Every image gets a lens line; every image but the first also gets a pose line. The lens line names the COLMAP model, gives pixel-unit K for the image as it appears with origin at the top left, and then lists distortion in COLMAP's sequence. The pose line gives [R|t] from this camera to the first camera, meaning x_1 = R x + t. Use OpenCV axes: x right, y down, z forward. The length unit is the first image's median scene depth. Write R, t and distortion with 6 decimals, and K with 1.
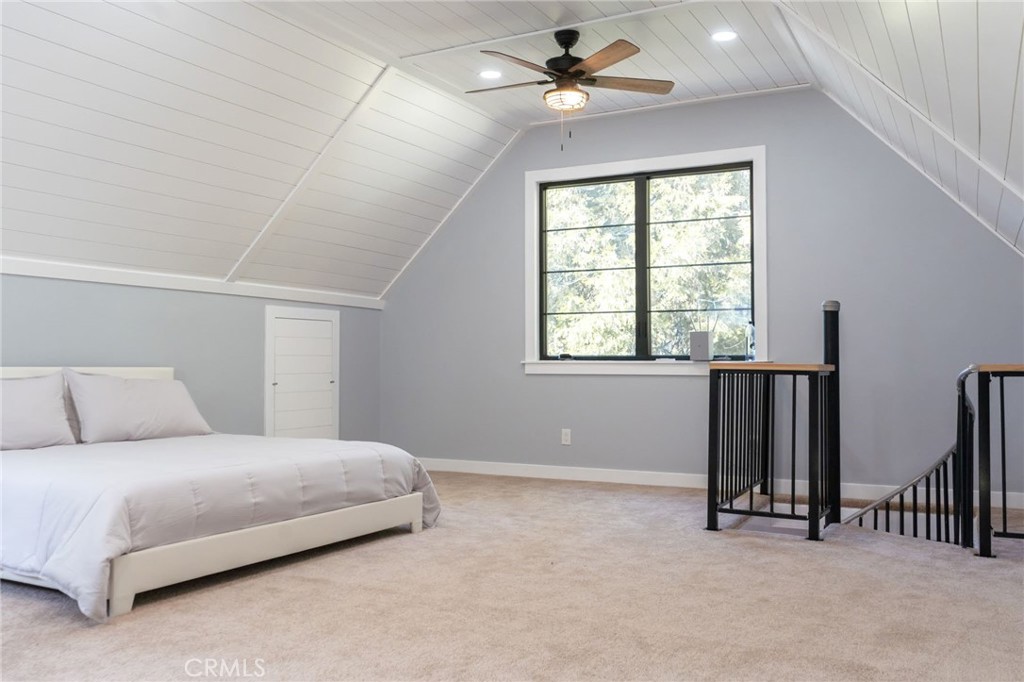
lens RADIAL K [[864.7, 0, 512.0], [0, 864.7, 341.0], [0, 0, 1]] dist [-0.000874, 0.000040]
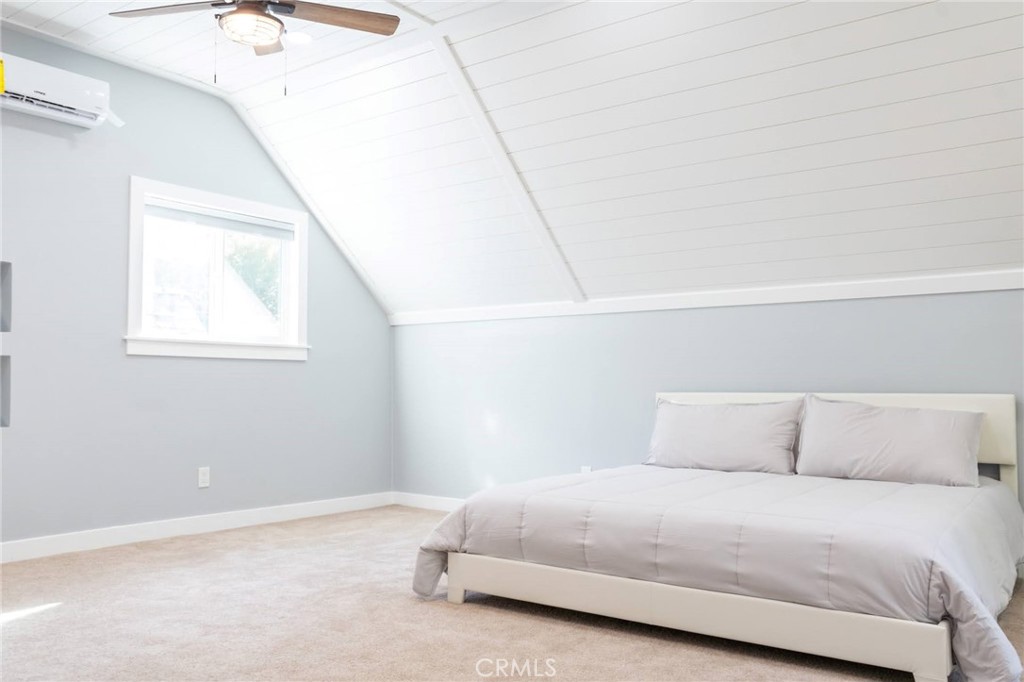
lens RADIAL K [[850.8, 0, 512.0], [0, 850.8, 341.0], [0, 0, 1]] dist [-0.057026, 0.000811]
pose [[-0.136780, -0.065097, -0.988460, 0.536267], [0.024414, 0.997314, -0.069059, 0.034821], [0.990301, -0.033578, -0.134824, 0.969068]]
